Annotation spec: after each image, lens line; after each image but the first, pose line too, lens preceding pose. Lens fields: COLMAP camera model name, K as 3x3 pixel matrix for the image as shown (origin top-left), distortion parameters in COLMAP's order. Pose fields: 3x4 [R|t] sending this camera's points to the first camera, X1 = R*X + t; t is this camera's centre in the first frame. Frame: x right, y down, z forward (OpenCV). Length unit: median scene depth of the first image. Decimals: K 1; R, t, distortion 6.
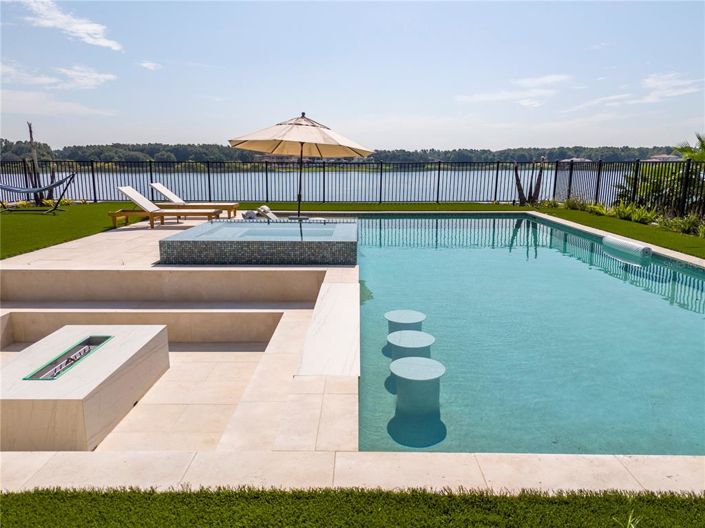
lens RADIAL K [[528.7, 0, 352.5], [0, 528.7, 264.0], [0, 0, 1]] dist [0.017778, -0.000286]
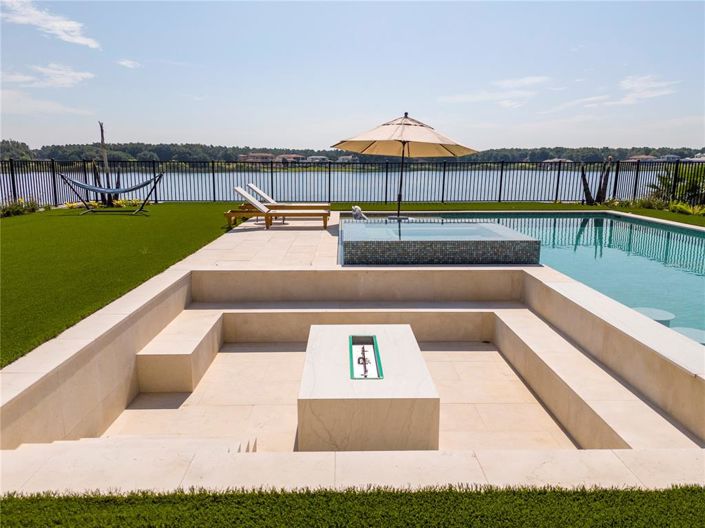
lens RADIAL K [[527.6, 0, 350.7], [0, 527.6, 265.9], [0, 0, 1]] dist [0.016654, -0.000250]
pose [[0.999437, -0.005368, 0.033109, -0.114611], [0.005245, 0.999979, 0.003787, -0.000141], [-0.033129, -0.003611, 0.999445, 0.000917]]
